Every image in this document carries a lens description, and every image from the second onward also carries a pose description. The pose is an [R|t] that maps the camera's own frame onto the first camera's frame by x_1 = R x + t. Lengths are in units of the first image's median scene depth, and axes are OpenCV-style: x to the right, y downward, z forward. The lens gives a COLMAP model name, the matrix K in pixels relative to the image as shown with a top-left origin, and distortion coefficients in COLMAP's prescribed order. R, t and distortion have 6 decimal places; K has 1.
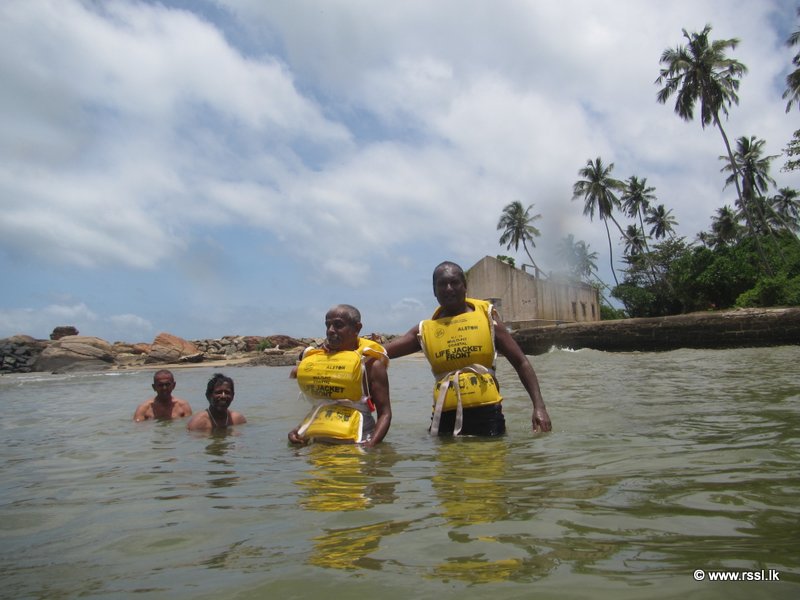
lens RADIAL K [[690.8, 0, 403.5], [0, 690.8, 290.4], [0, 0, 1]] dist [-0.008098, -0.012627]
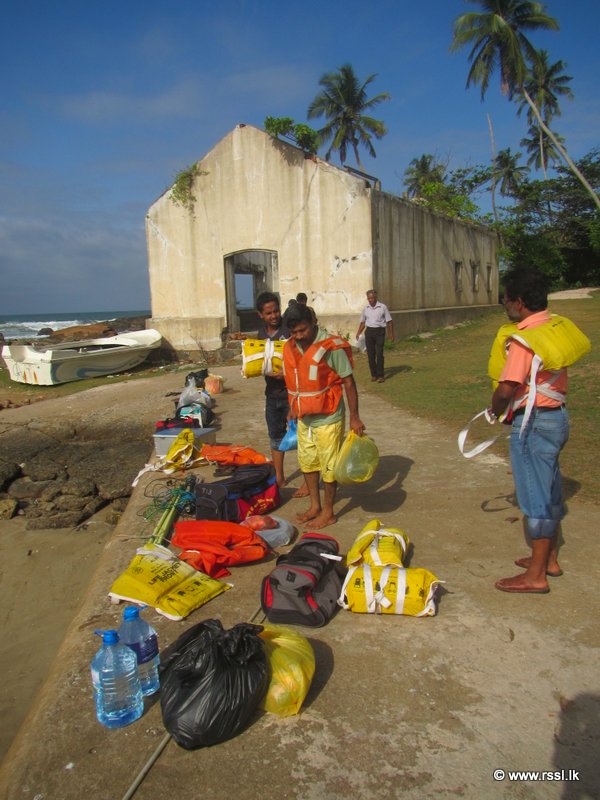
lens RADIAL K [[634.6, 0, 300.0], [0, 634.6, 400.0], [0, 0, 1]] dist [-0.012959, -0.008613]
pose [[0.996810, -0.006015, 0.079580, 0.126867], [-0.013131, 0.971206, 0.237881, 0.009216], [-0.078719, -0.238167, 0.968029, 0.663473]]
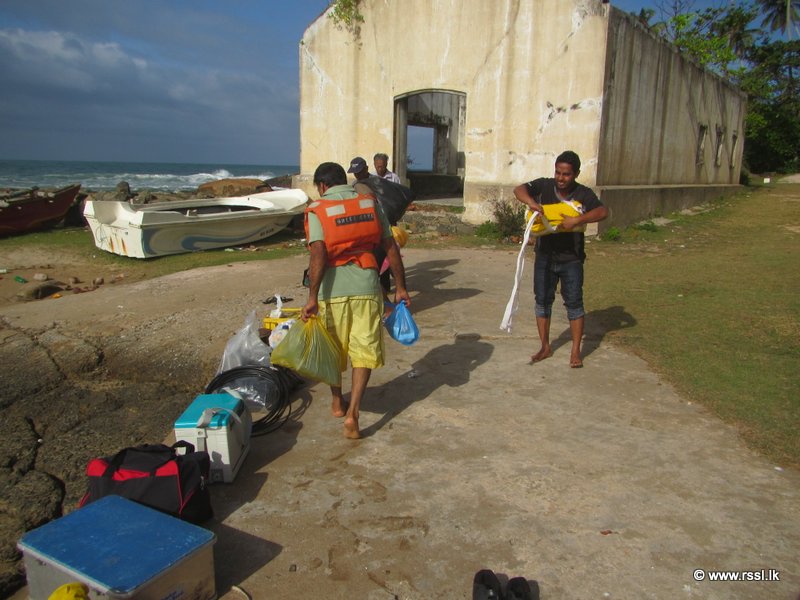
lens RADIAL K [[634.6, 0, 400.0], [0, 634.6, 300.0], [0, 0, 1]] dist [-0.012959, -0.008613]
pose [[0.996442, 0.073784, -0.040734, 0.132381], [-0.058501, 0.953417, 0.295929, 0.017901], [0.060671, -0.292494, 0.954341, 0.749000]]
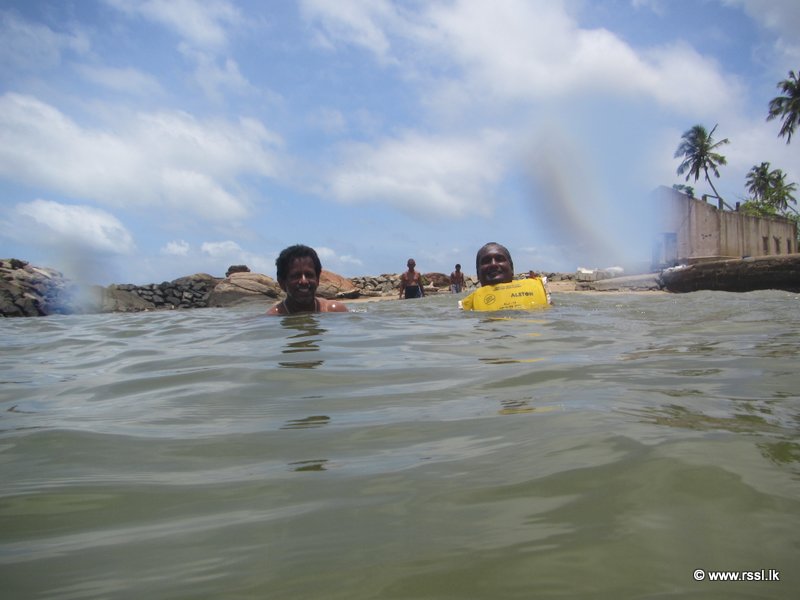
lens RADIAL K [[657.7, 0, 400.0], [0, 657.7, 300.0], [0, 0, 1]] dist [-0.009370, -0.002348]
pose [[0.965229, 0.009204, -0.261242, 0.016964], [0.015291, 0.995681, 0.091578, 0.014989], [0.260957, -0.092388, 0.960919, 0.070001]]
